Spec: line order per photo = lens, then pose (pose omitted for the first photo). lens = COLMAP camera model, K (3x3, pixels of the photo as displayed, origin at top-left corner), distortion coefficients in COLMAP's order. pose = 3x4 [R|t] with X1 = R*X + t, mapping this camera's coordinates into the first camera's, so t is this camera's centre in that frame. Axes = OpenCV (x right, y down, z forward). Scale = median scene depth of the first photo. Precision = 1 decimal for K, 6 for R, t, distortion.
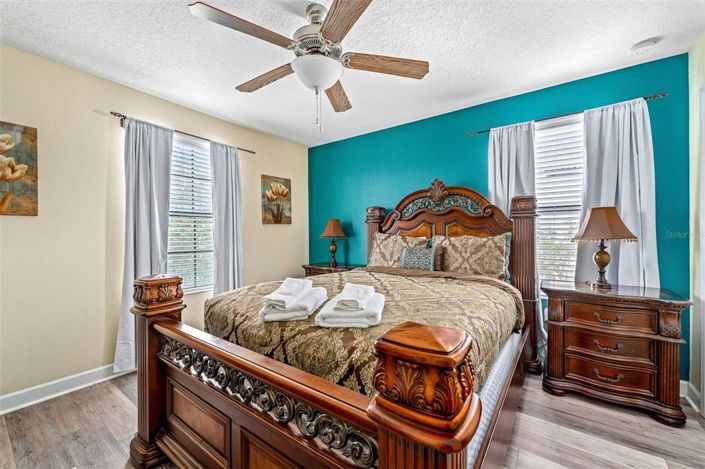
lens RADIAL K [[287.0, 0, 348.2], [0, 287.0, 235.0], [0, 0, 1]] dist [0.015298, 0.000069]
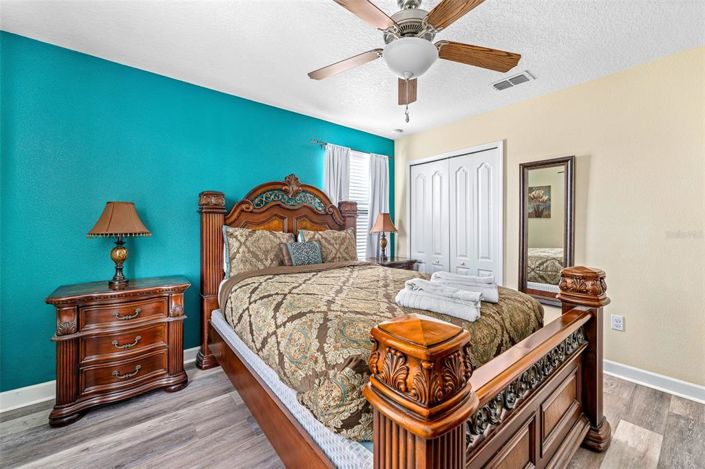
lens RADIAL K [[287.0, 0, 351.3], [0, 287.0, 229.2], [0, 0, 1]] dist [0.015298, 0.000069]
pose [[0.257153, 0.002019, 0.966369, -0.637516], [0.006632, 0.999971, -0.003854, 0.004239], [-0.966348, 0.007400, 0.257132, 0.571751]]
